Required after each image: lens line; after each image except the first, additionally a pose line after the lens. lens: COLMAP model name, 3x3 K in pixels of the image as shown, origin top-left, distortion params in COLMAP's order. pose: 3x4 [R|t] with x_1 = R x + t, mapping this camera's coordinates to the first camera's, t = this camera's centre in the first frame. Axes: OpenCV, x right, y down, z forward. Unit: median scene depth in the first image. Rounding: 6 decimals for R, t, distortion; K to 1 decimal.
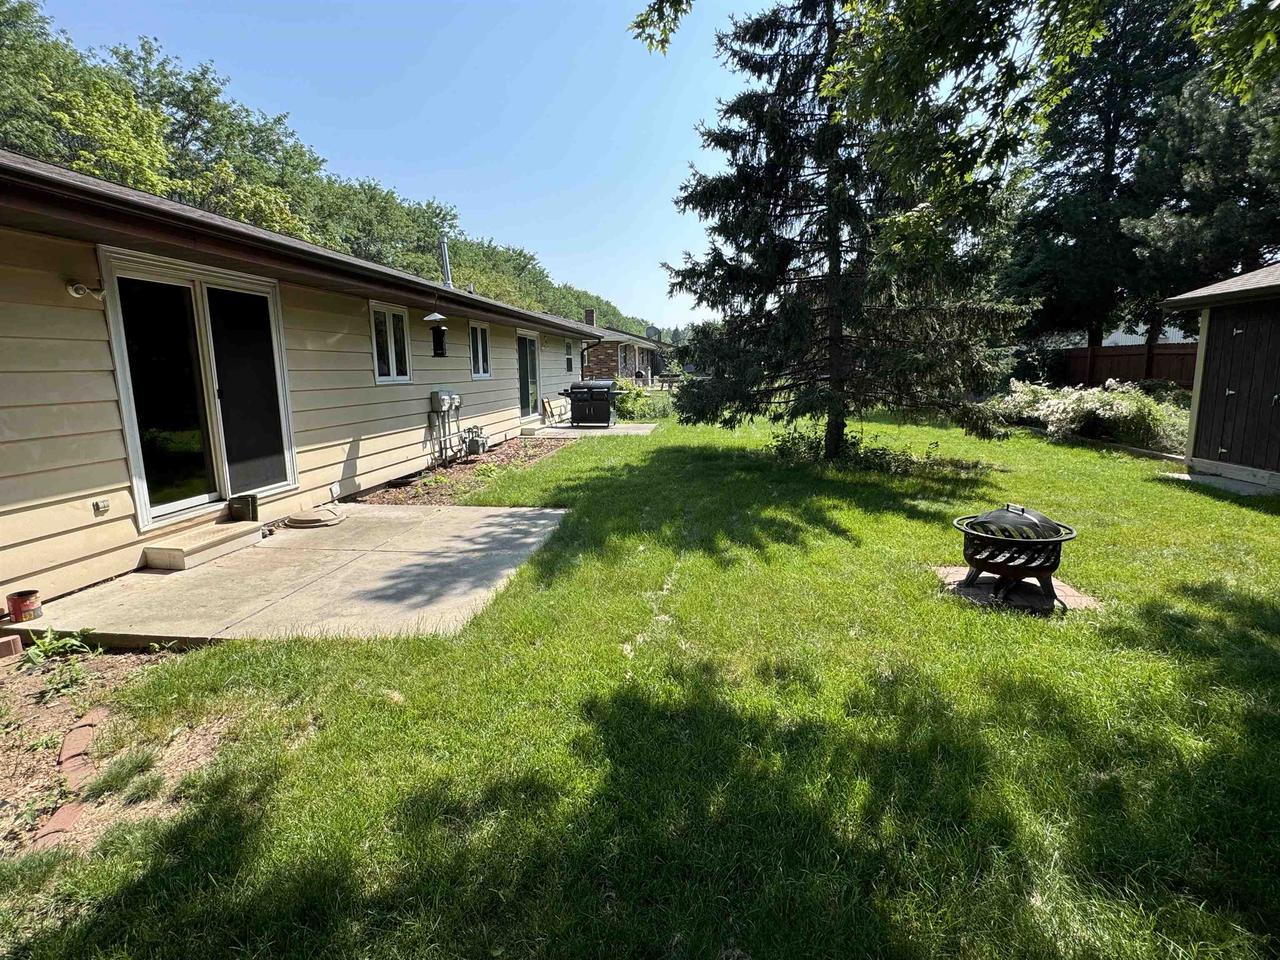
lens RADIAL K [[655.4, 0, 640.0], [0, 655.4, 480.0], [0, 0, 1]] dist [0.000145, -0.000683]
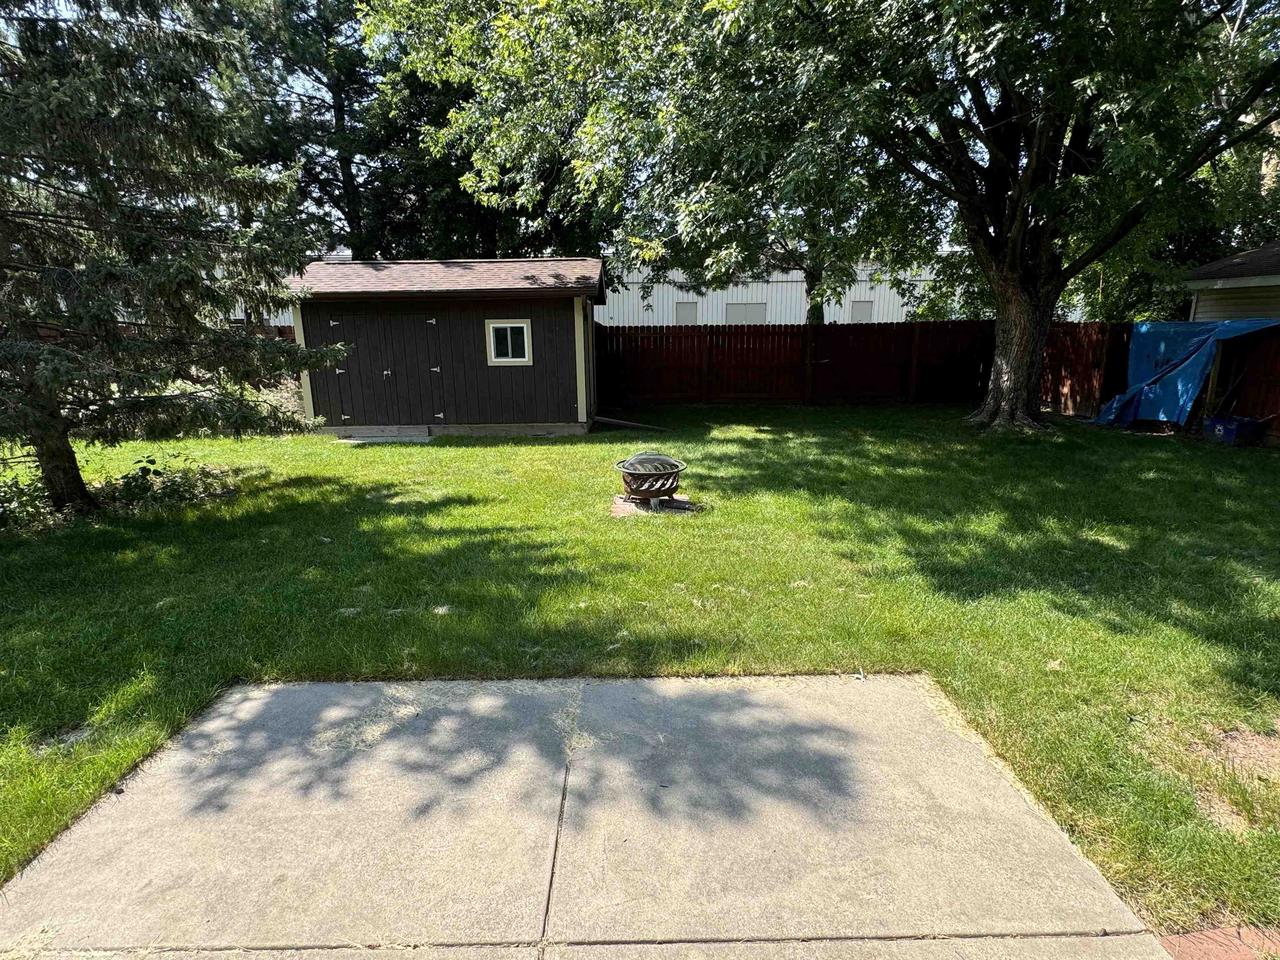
lens RADIAL K [[655.4, 0, 640.0], [0, 655.4, 480.0], [0, 0, 1]] dist [0.000145, -0.000683]
pose [[-0.129861, -0.211435, 0.968727, -0.446358], [0.181544, 0.955414, 0.232865, -0.124521], [-0.974771, 0.206107, -0.085686, 0.592541]]
